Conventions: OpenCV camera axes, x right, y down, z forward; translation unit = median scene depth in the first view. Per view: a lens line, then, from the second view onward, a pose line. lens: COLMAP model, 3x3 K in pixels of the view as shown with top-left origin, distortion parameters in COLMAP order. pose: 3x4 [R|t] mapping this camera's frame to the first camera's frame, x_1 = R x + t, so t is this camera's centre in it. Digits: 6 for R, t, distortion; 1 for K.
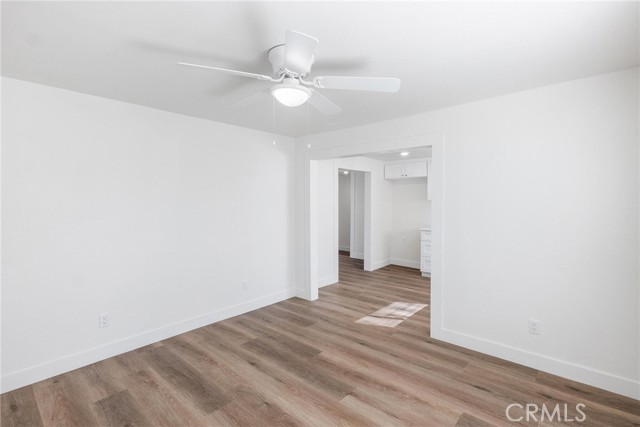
lens RADIAL K [[301.3, 0, 323.2], [0, 301.3, 215.7], [0, 0, 1]] dist [0.002070, 0.000485]
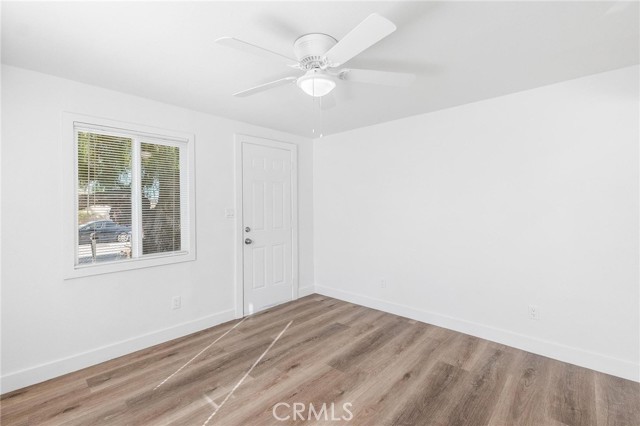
lens RADIAL K [[288.2, 0, 319.5], [0, 288.2, 195.4], [0, 0, 1]] dist [0.002315, 0.000142]
pose [[-0.023364, -0.029782, -0.999283, 0.597662], [-0.045707, 0.998543, -0.028691, -0.002833], [0.998682, 0.045004, -0.024691, 0.691975]]
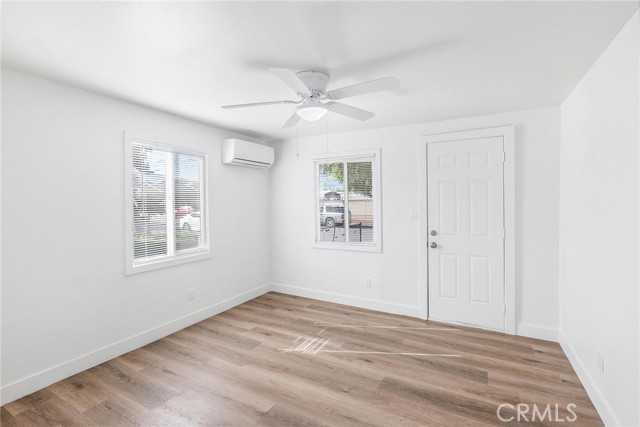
lens RADIAL K [[307.9, 0, 315.6], [0, 307.9, 199.4], [0, 0, 1]] dist [0.000982, -0.000028]
pose [[-0.979259, 0.007715, -0.202464, 0.094640], [-0.000949, 0.999089, 0.042666, -0.071310], [0.202609, 0.041973, -0.978360, 1.510223]]
